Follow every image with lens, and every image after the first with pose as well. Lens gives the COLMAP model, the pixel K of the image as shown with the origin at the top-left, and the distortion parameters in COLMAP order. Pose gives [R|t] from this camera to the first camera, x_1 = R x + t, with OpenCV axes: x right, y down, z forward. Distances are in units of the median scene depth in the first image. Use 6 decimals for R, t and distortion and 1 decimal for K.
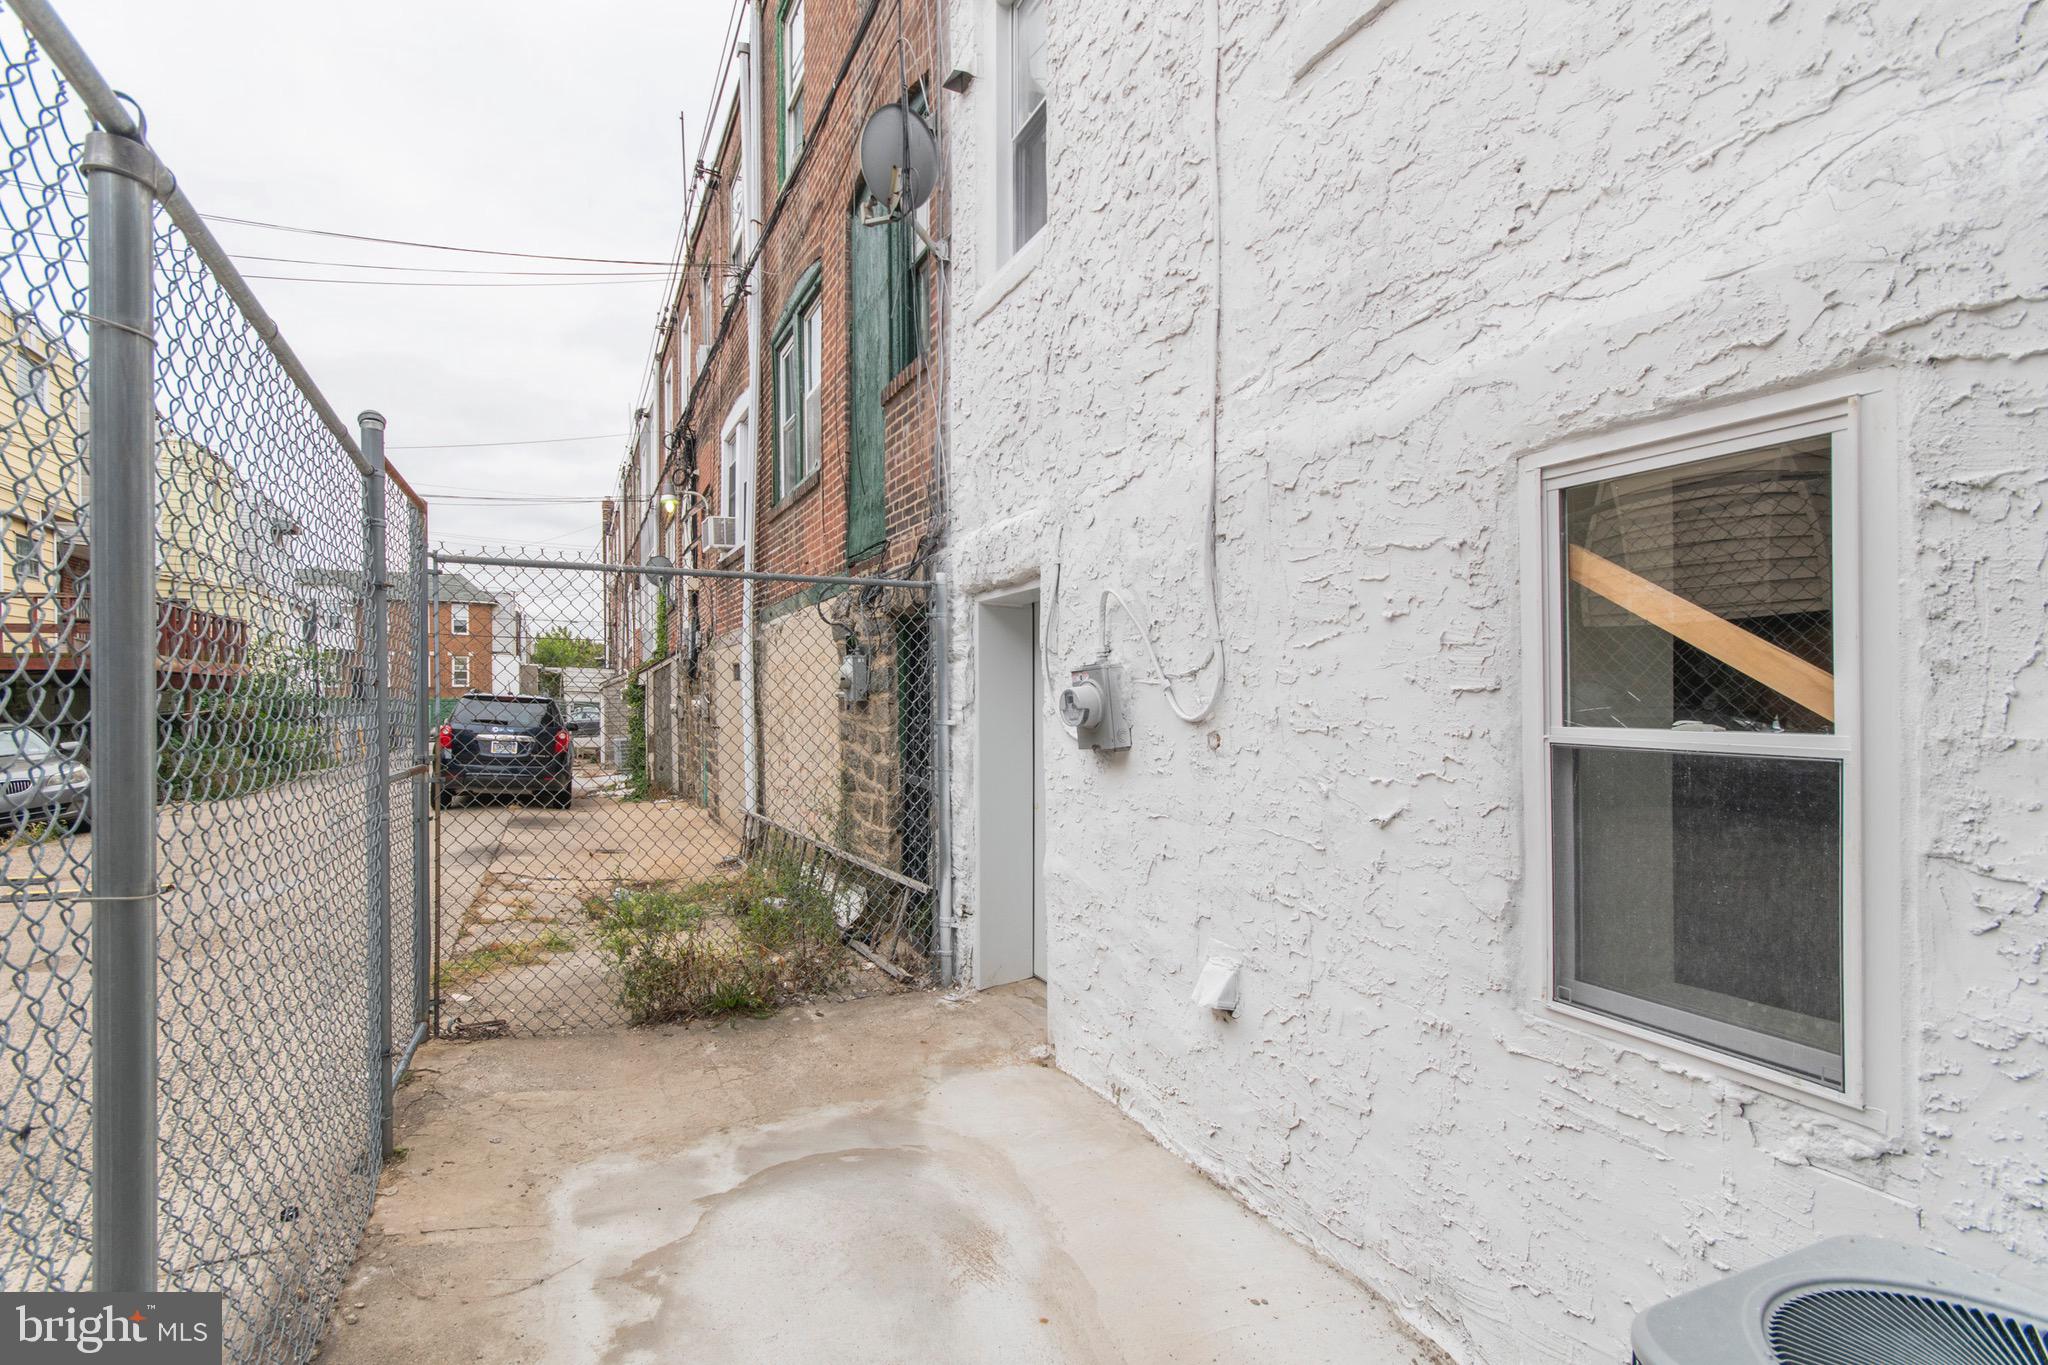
lens RADIAL K [[905.9, 0, 1015.7], [0, 905.9, 692.9], [0, 0, 1]] dist [-0.000244, -0.000425]
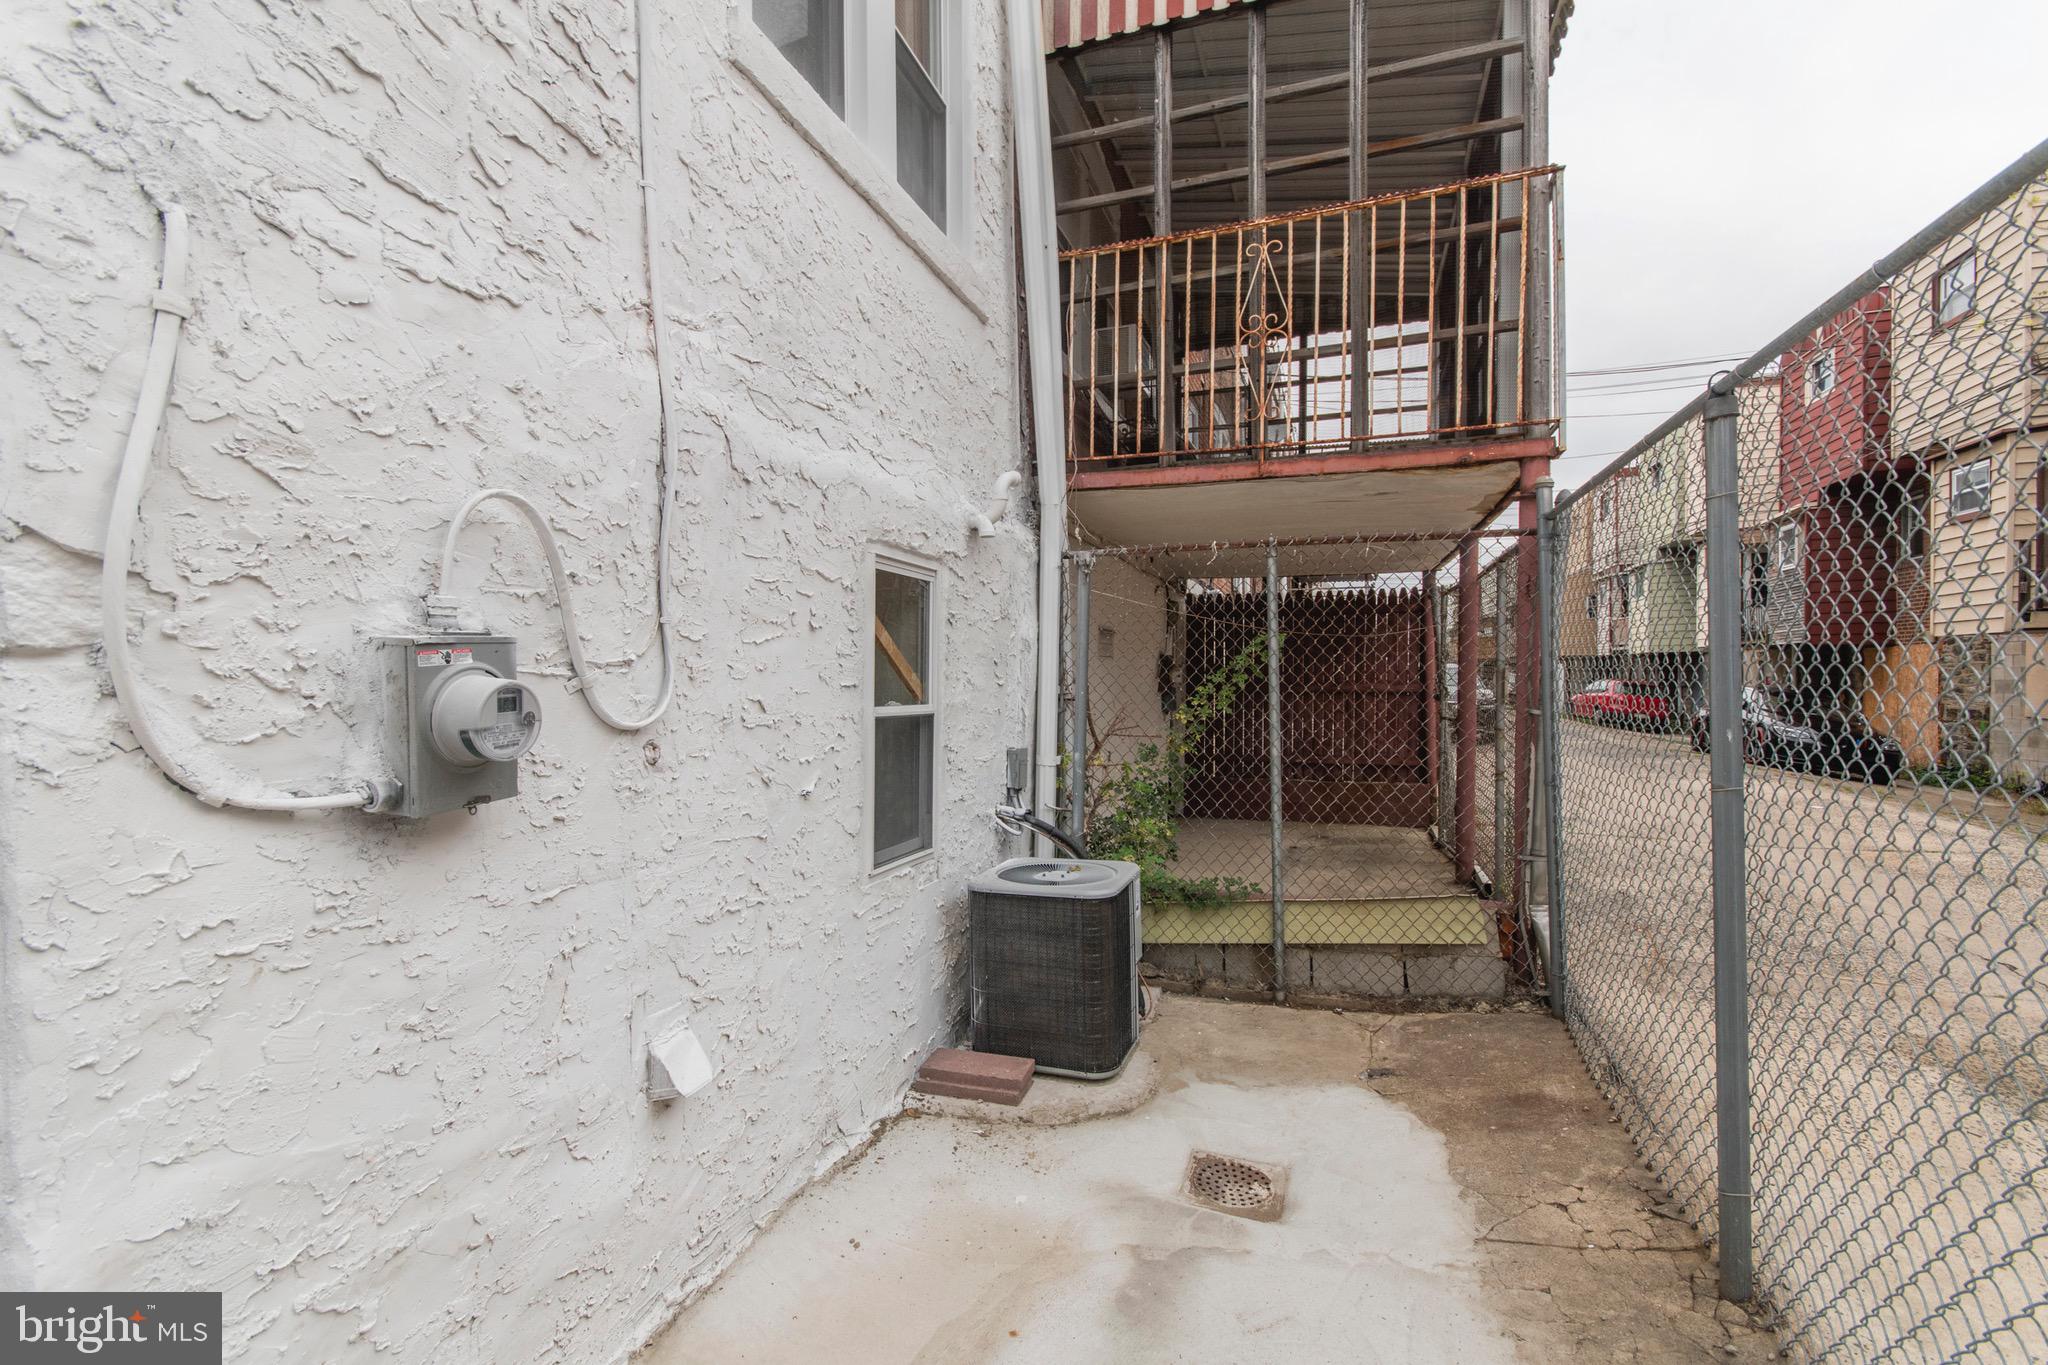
lens RADIAL K [[905.9, 0, 1015.7], [0, 905.9, 692.9], [0, 0, 1]] dist [-0.000244, -0.000425]
pose [[-0.688816, 0.004430, 0.724923, -0.587388], [0.013223, 0.999892, 0.006454, 0.002200], [-0.724816, 0.014031, -0.688800, 1.414281]]
